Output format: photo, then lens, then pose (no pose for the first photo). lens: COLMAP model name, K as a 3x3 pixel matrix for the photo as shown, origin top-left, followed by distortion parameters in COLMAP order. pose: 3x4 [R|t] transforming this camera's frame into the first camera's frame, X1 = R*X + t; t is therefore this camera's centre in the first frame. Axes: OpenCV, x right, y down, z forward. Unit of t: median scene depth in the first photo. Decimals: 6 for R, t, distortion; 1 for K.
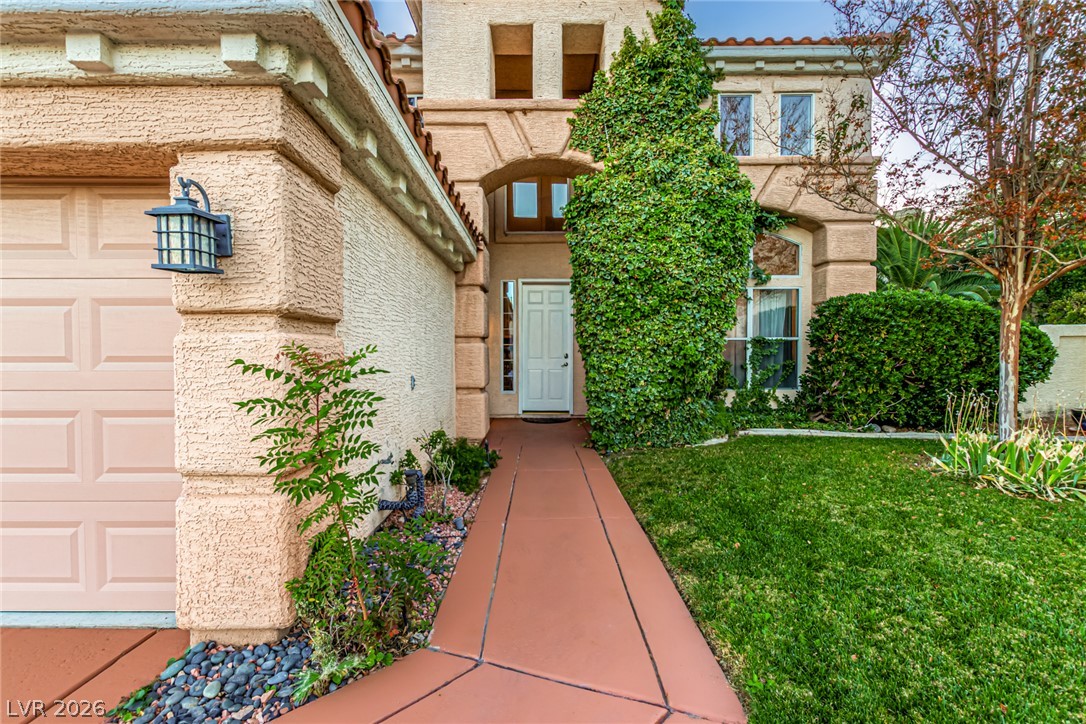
lens RADIAL K [[512.2, 0, 544.9], [0, 512.2, 357.1], [0, 0, 1]] dist [0.000610, 0.000054]
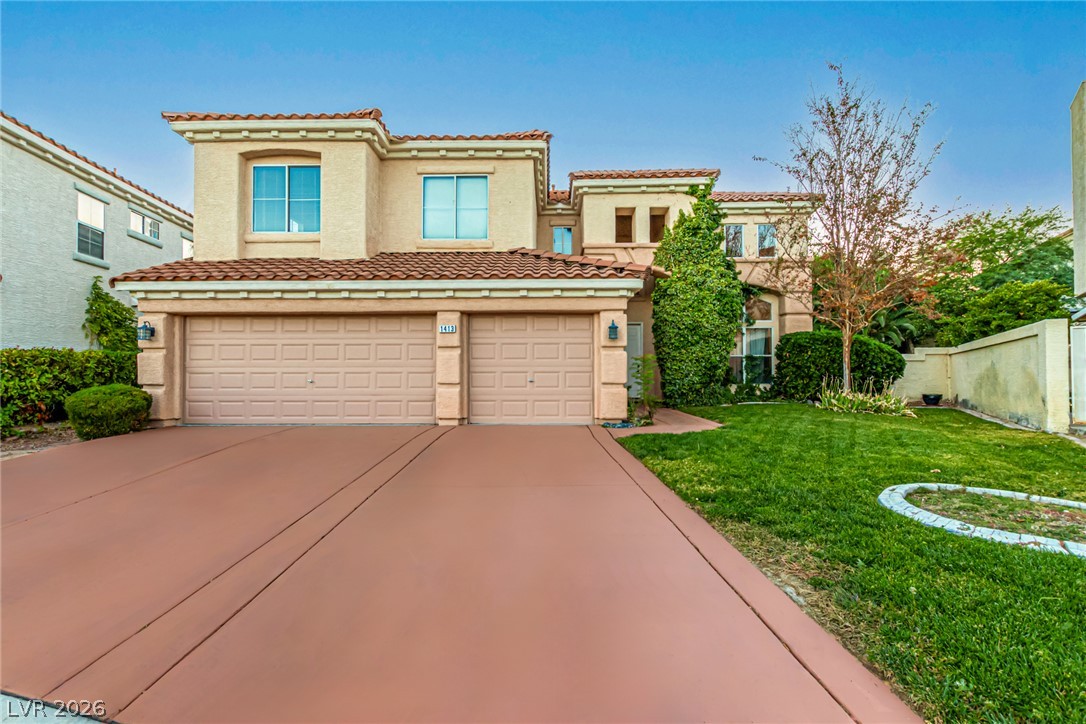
lens RADIAL K [[495.4, 0, 550.5], [0, 495.4, 355.3], [0, 0, 1]] dist [-0.000582, -0.000284]
pose [[0.999794, -0.001148, -0.020264, -0.337520], [0.000233, 0.998982, -0.045102, 0.056345], [0.020295, 0.045088, 0.998777, -1.034879]]
